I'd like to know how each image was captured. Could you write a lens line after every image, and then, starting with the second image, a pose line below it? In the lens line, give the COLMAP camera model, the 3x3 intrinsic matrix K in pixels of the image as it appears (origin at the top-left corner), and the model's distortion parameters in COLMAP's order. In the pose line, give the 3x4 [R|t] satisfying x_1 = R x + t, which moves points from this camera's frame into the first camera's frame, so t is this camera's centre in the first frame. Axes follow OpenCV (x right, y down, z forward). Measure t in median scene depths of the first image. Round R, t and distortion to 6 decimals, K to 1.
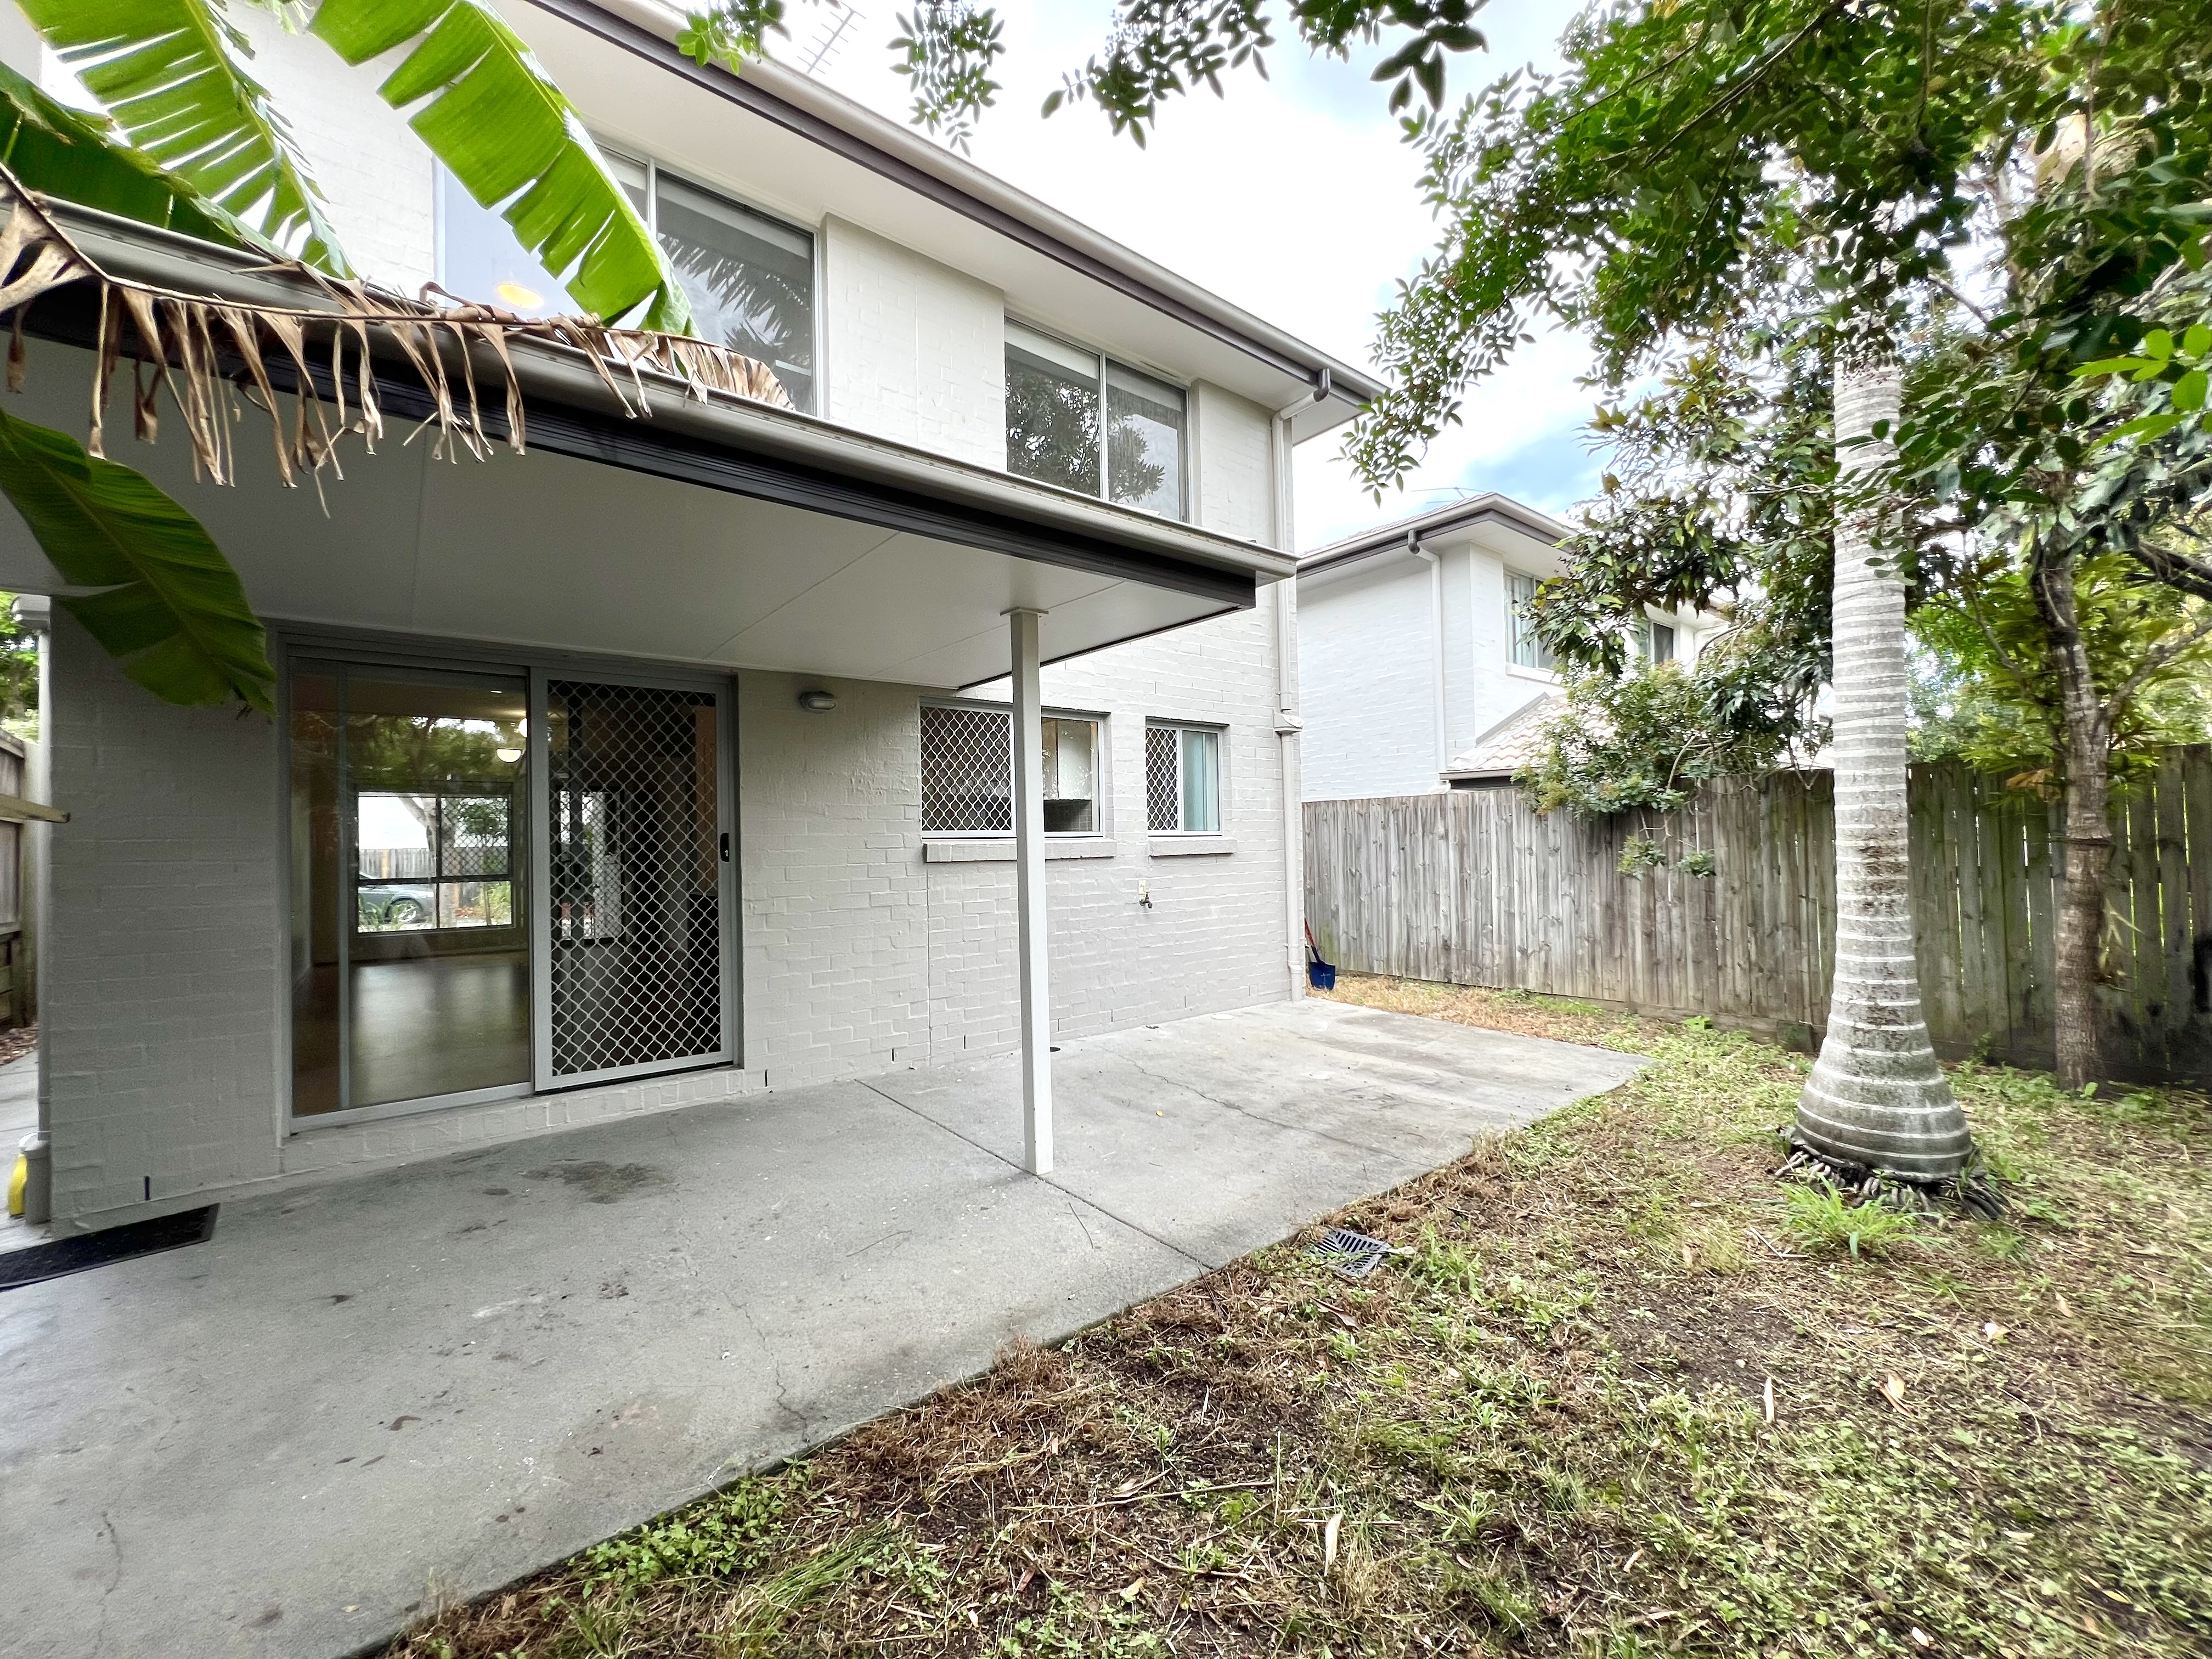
lens RADIAL K [[886.5, 0, 1105.0], [0, 886.5, 826.0], [0, 0, 1]] dist [-0.003680, 0.001544]
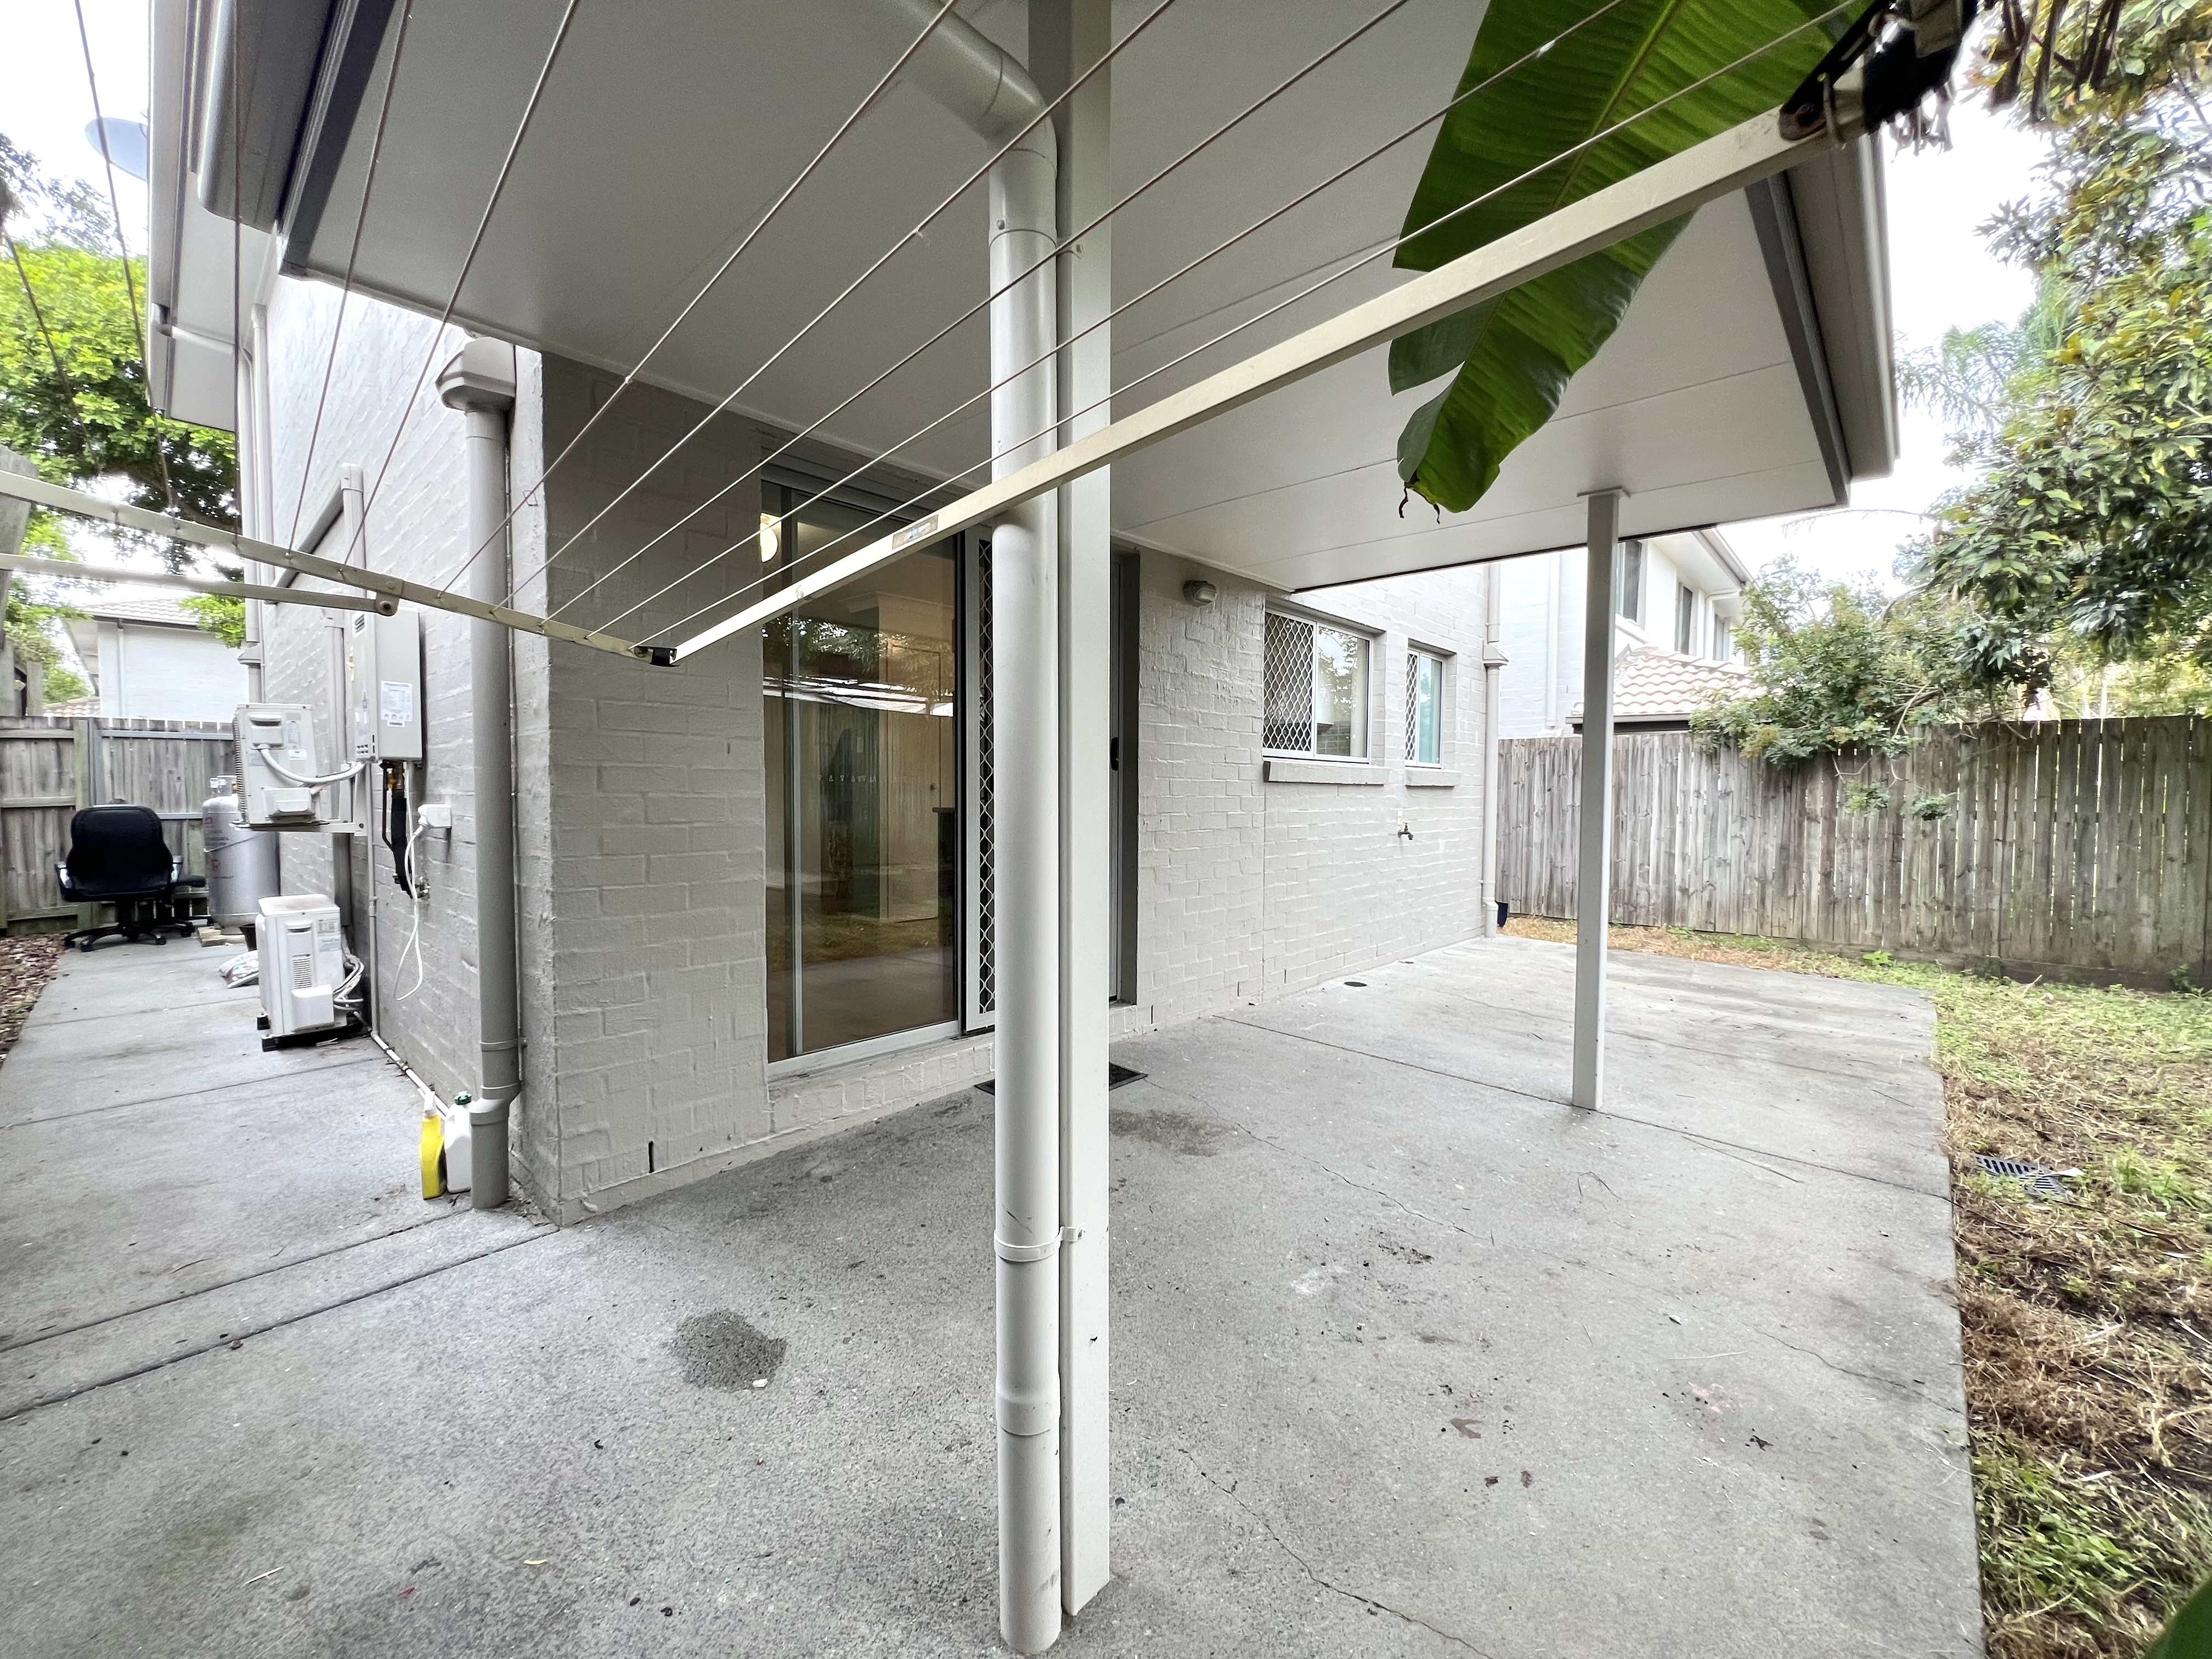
lens RADIAL K [[887.4, 0, 1108.0], [0, 887.4, 829.4], [0, 0, 1]] dist [-0.002483, -0.000296]
pose [[0.987872, 0.021903, 0.153715, -0.498452], [-0.031846, 0.997536, 0.062520, 0.037984], [-0.151967, -0.066657, 0.986135, 0.118142]]
